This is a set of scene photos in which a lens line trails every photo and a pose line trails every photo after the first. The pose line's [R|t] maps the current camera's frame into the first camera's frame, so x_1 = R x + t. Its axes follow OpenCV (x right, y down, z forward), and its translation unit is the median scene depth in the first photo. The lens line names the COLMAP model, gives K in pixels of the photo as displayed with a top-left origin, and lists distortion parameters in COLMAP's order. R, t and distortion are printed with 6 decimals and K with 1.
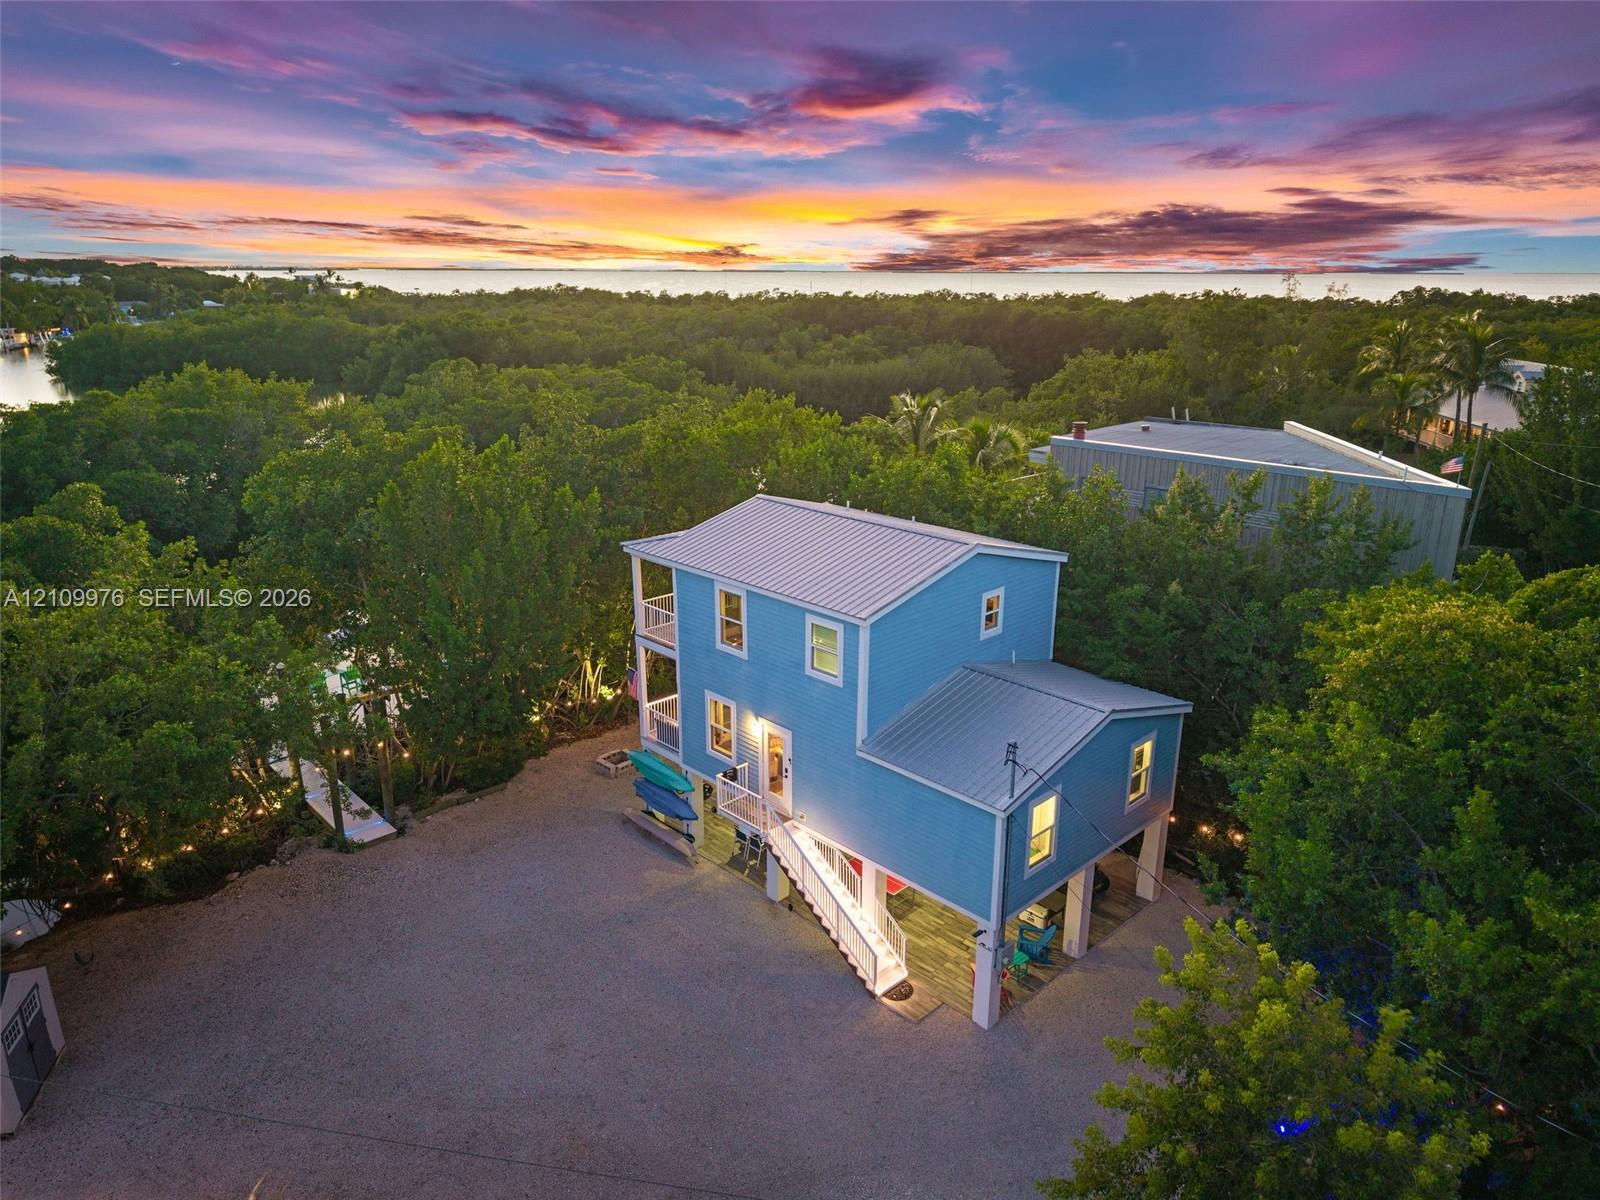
lens RADIAL K [[1089.3, 0, 798.1], [0, 1089.3, 592.6], [0, 0, 1]] dist [0.015544, -0.018525]
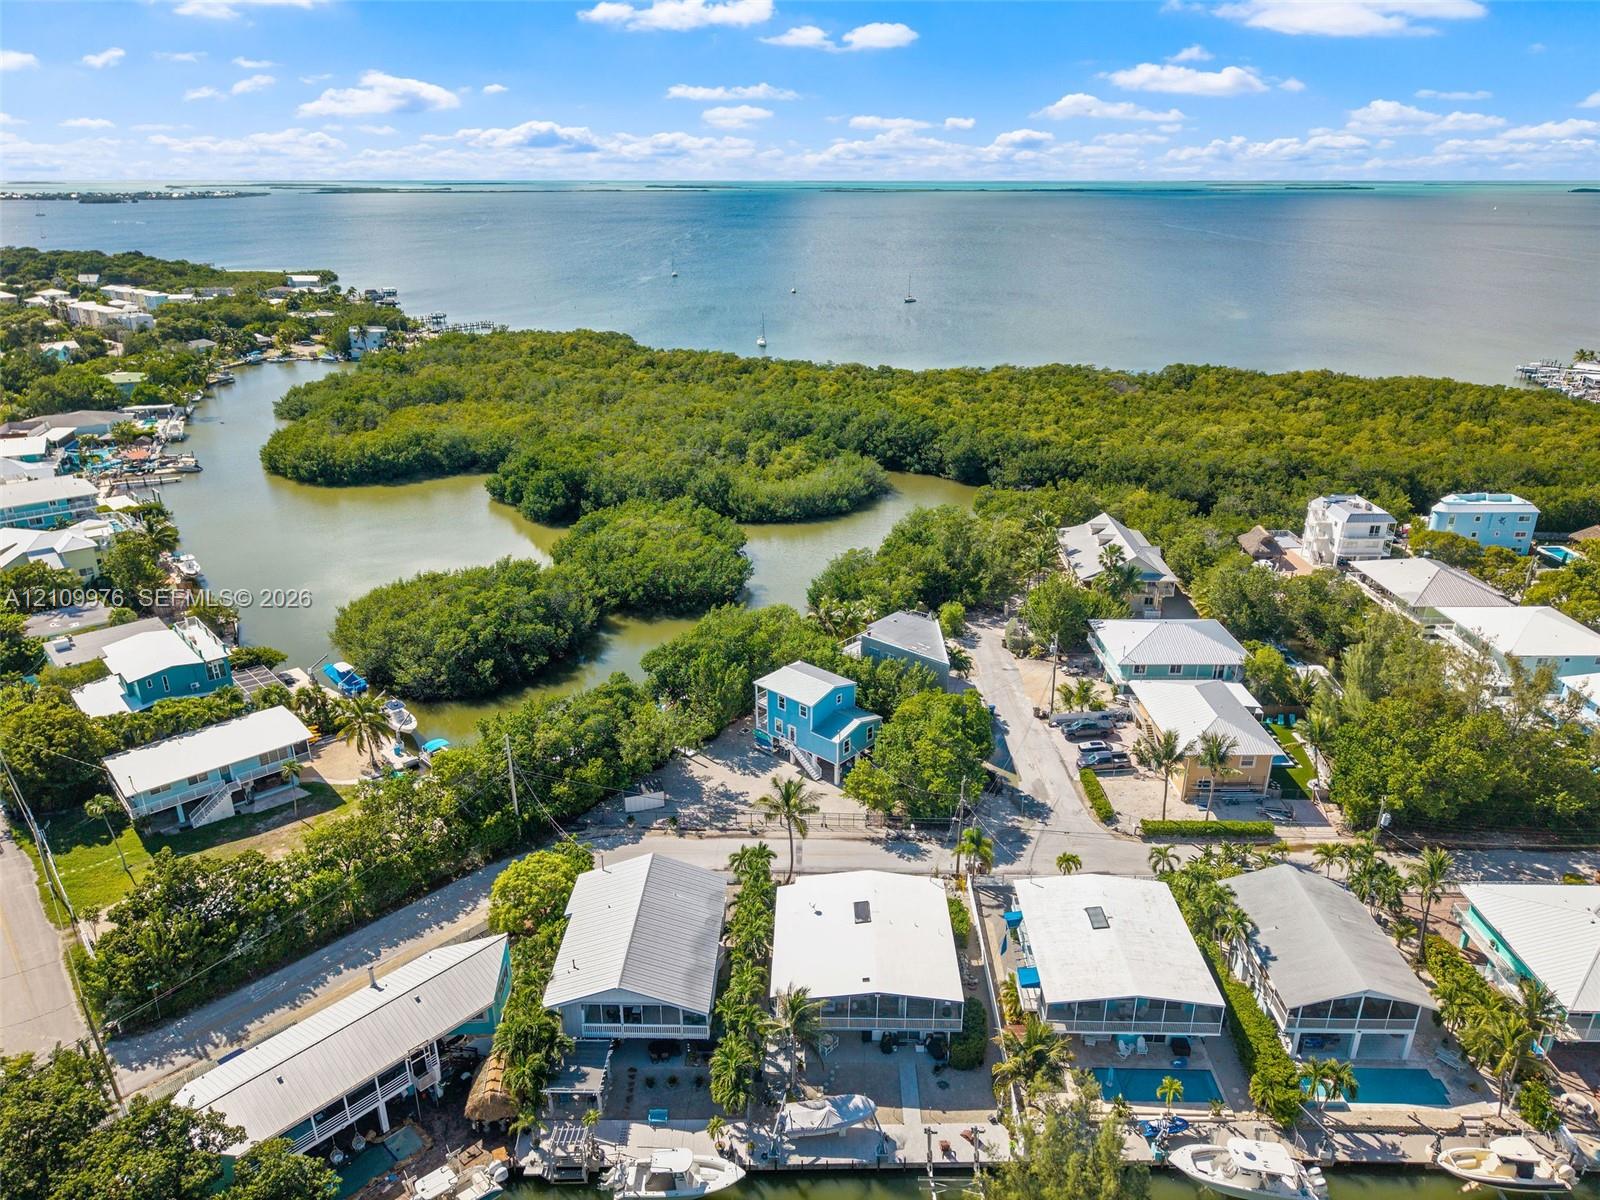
lens RADIAL K [[1089.3, 0, 803.4], [0, 1089.3, 597.0], [0, 0, 1]] dist [0.015544, -0.018525]
pose [[0.997624, -0.031451, 0.061300, -0.210136], [0.026377, 0.996293, 0.081884, -0.701534], [-0.063648, -0.080073, 0.994755, -3.114522]]
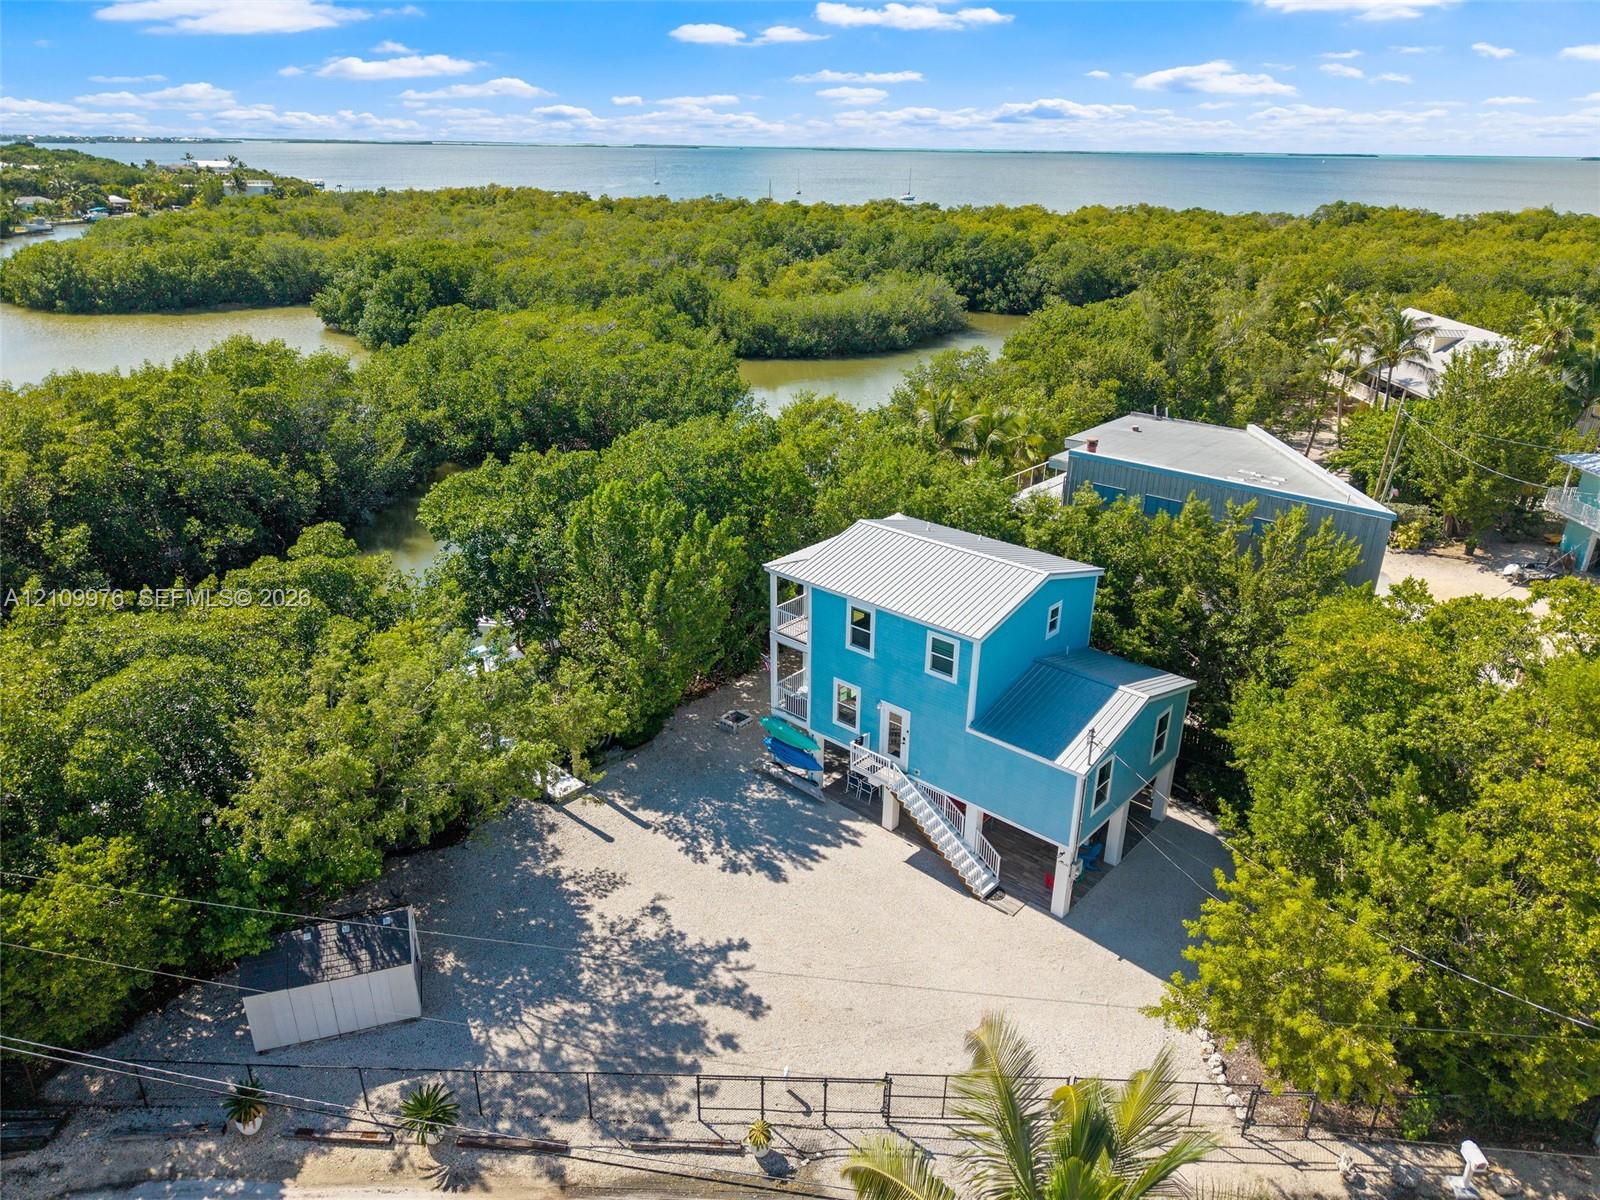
lens RADIAL K [[1089.3, 0, 800.5], [0, 1089.3, 594.7], [0, 0, 1]] dist [0.015544, -0.018525]
pose [[0.997218, -0.021785, 0.071282, -0.207322], [0.014281, 0.994461, 0.104136, -0.140474], [-0.073155, -0.102828, 0.992005, -0.281952]]
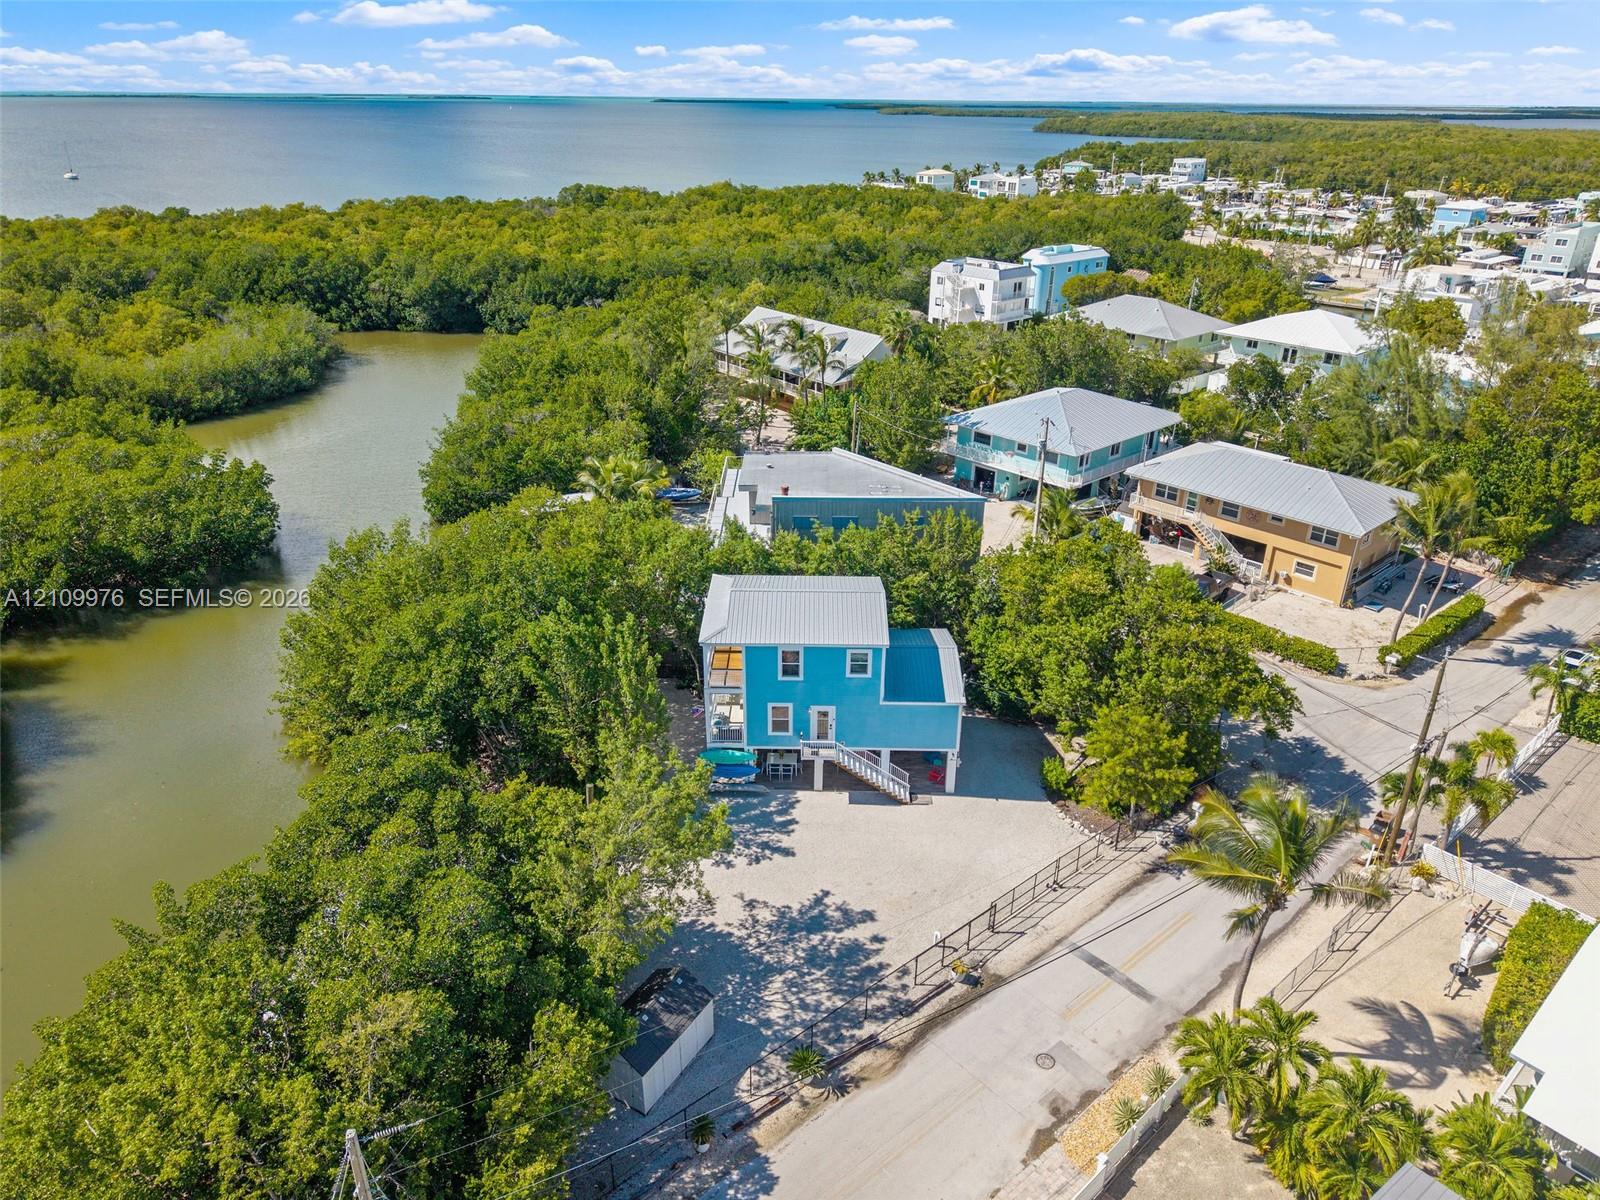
lens RADIAL K [[1089.3, 0, 800.9], [0, 1089.3, 592.4], [0, 0, 1]] dist [0.015544, -0.018525]
pose [[0.702859, -0.296753, 0.646473, -1.122933], [0.199506, 0.954585, 0.221280, -0.461484], [-0.682779, -0.026553, 0.730142, -0.362410]]
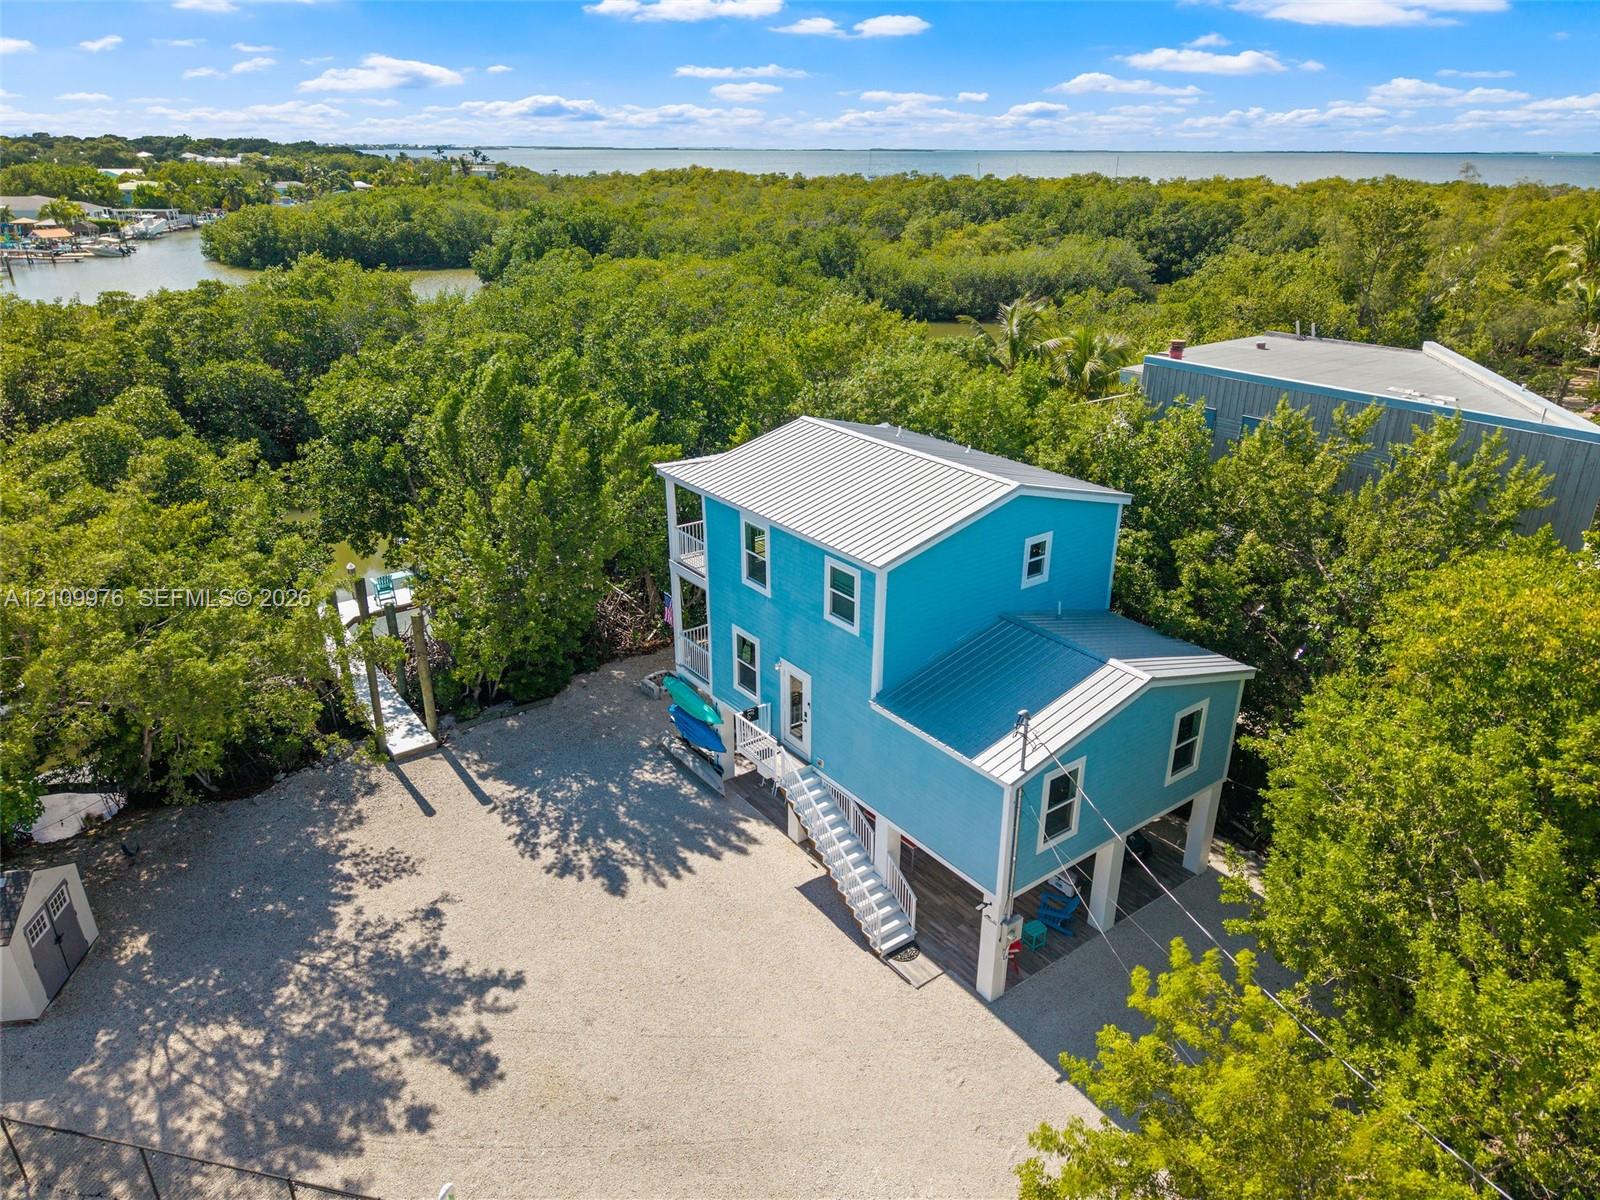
lens RADIAL K [[1089.3, 0, 794.7], [0, 1089.3, 593.5], [0, 0, 1]] dist [0.015544, -0.018525]
pose [[0.991390, 0.049409, -0.121265, 0.079893], [-0.037094, 0.994113, 0.101798, -0.034820], [0.125581, -0.096423, 0.987387, 0.057647]]
